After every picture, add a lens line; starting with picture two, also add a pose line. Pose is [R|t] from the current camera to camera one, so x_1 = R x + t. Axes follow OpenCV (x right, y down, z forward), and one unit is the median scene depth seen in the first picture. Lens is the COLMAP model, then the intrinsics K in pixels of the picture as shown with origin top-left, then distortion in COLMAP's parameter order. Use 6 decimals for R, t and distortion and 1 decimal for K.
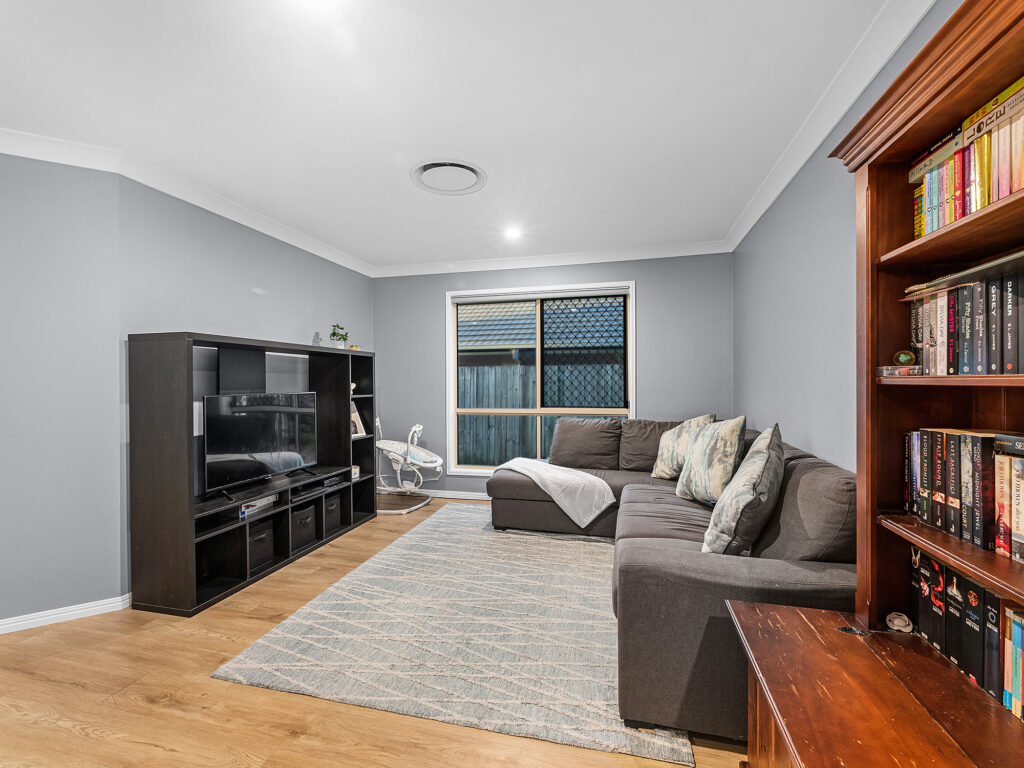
lens RADIAL K [[462.1, 0, 512.0], [0, 462.1, 384.0], [0, 0, 1]] dist [0.000237, -0.000224]
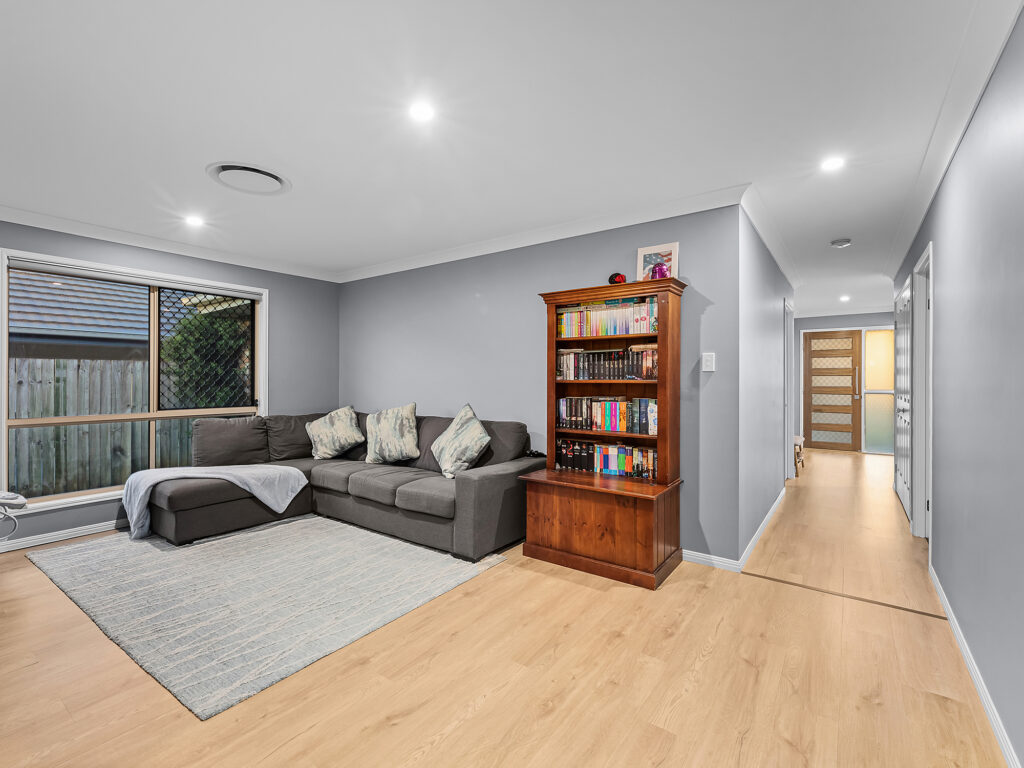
lens RADIAL K [[462.1, 0, 512.0], [0, 462.1, 384.0], [0, 0, 1]] dist [0.000237, -0.000224]
pose [[0.359458, -0.000025, 0.933161, -0.687312], [0.002139, 0.999997, -0.000797, 0.003993], [-0.933159, 0.002283, 0.359457, 0.083355]]
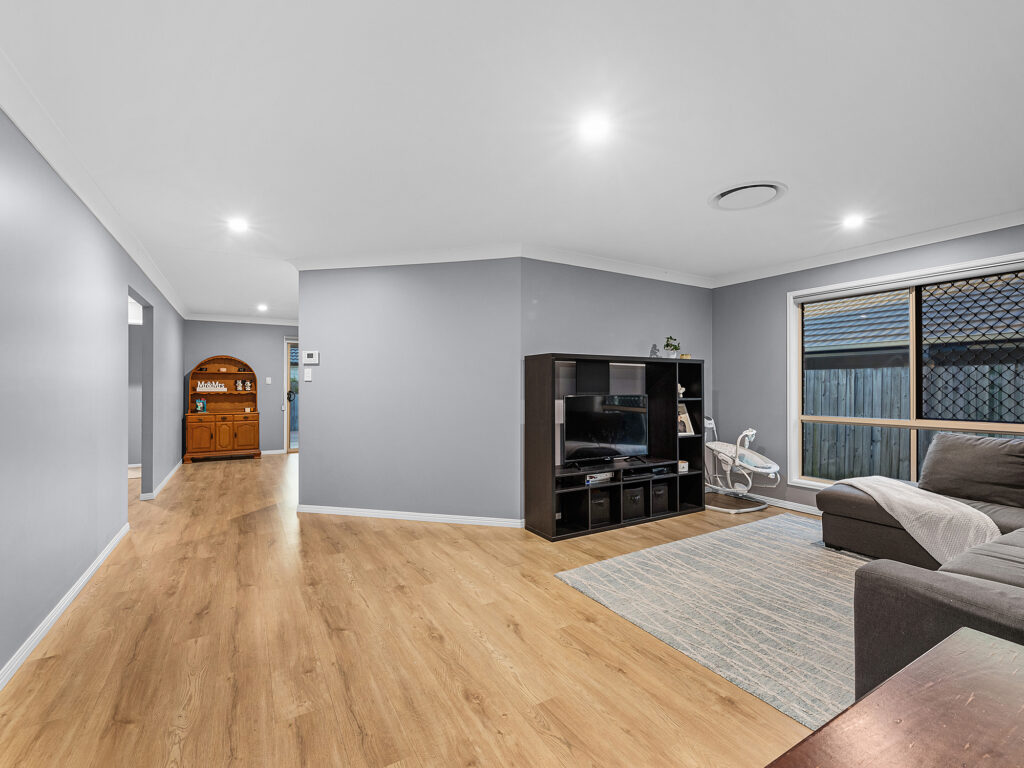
lens RADIAL K [[469.7, 0, 512.0], [0, 469.7, 384.0], [0, 0, 1]] dist [0.007531, 0.000019]
pose [[0.704328, 0.000589, -0.709875, 0.203815], [-0.007123, 0.999955, -0.006237, -0.000295], [0.709839, 0.009449, 0.704300, -0.121126]]
